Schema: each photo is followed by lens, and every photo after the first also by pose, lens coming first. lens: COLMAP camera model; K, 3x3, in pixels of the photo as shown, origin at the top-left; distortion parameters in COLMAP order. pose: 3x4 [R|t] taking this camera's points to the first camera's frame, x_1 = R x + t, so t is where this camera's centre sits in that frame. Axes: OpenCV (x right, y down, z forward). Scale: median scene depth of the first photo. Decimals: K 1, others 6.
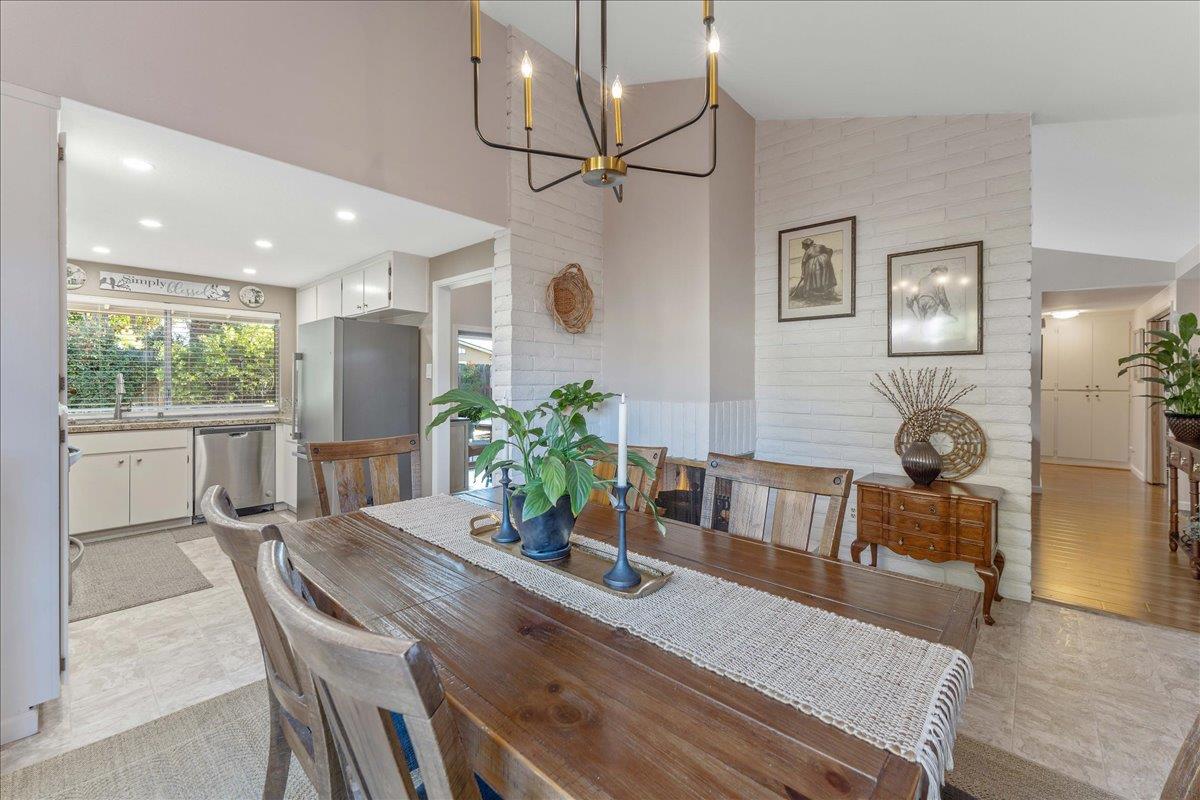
lens RADIAL K [[484.1, 0, 599.1], [0, 484.1, 382.7], [0, 0, 1]] dist [0.000712, 0.000296]
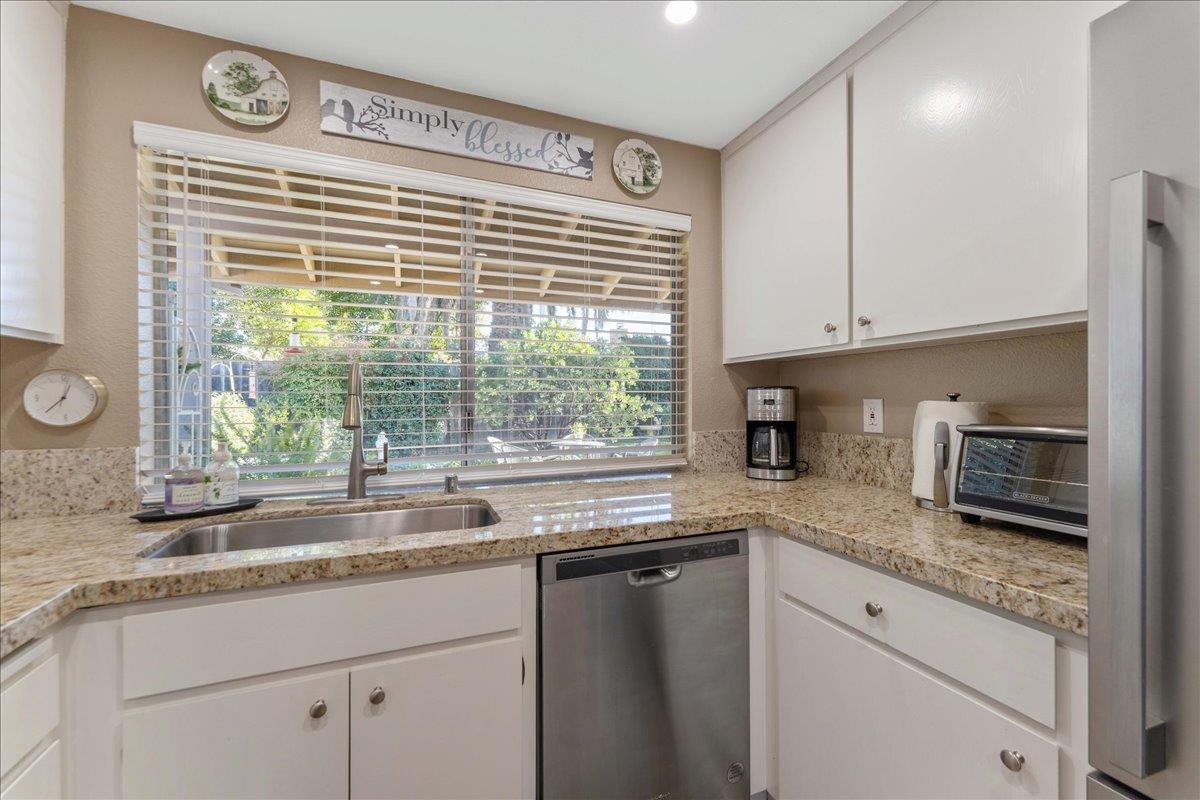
lens RADIAL K [[484.1, 0, 605.3], [0, 484.1, 399.7], [0, 0, 1]] dist [0.000712, 0.000296]
pose [[0.896811, -0.000431, -0.442413, -0.677260], [0.000984, 0.999999, 0.001020, 0.005488], [0.442412, -0.001350, 0.896811, 0.765934]]
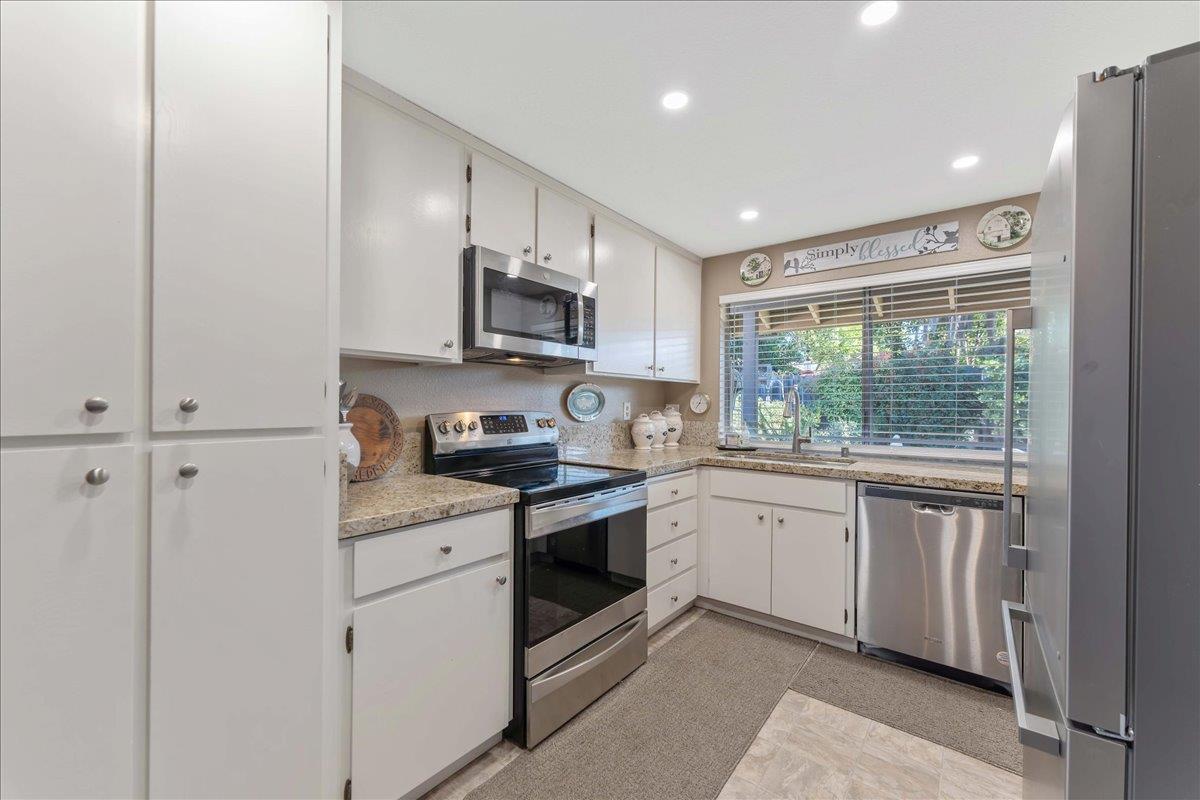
lens RADIAL K [[484.1, 0, 592.9], [0, 484.1, 401.4], [0, 0, 1]] dist [0.000712, 0.000296]
pose [[0.050277, -0.004047, -0.998727, -0.290949], [-0.008843, 0.999951, -0.004498, 0.006240], [0.998696, 0.009058, 0.050238, 0.662043]]
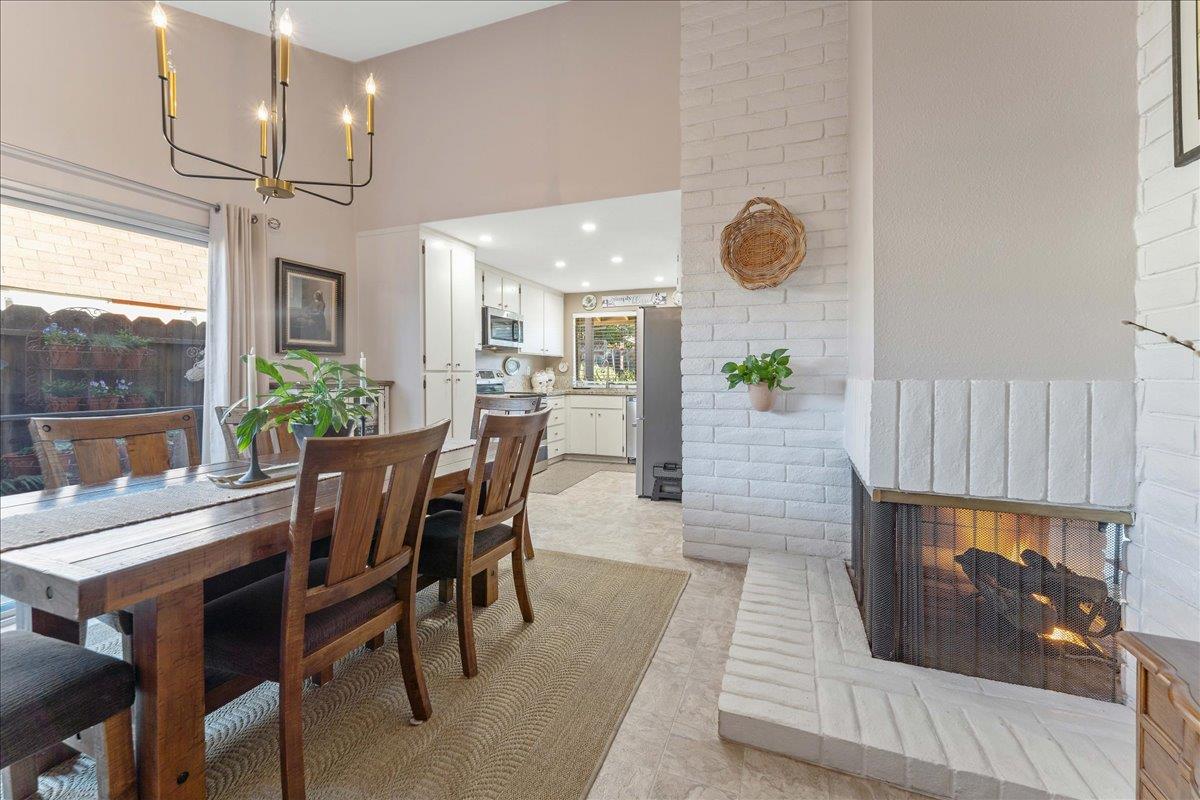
lens RADIAL K [[484.1, 0, 592.5], [0, 484.1, 376.2], [0, 0, 1]] dist [0.000712, 0.000296]
pose [[0.354350, 0.006036, -0.935093, 0.469448], [-0.001351, 0.999981, 0.005943, 0.025817], [0.935112, -0.000842, 0.354352, 0.394034]]
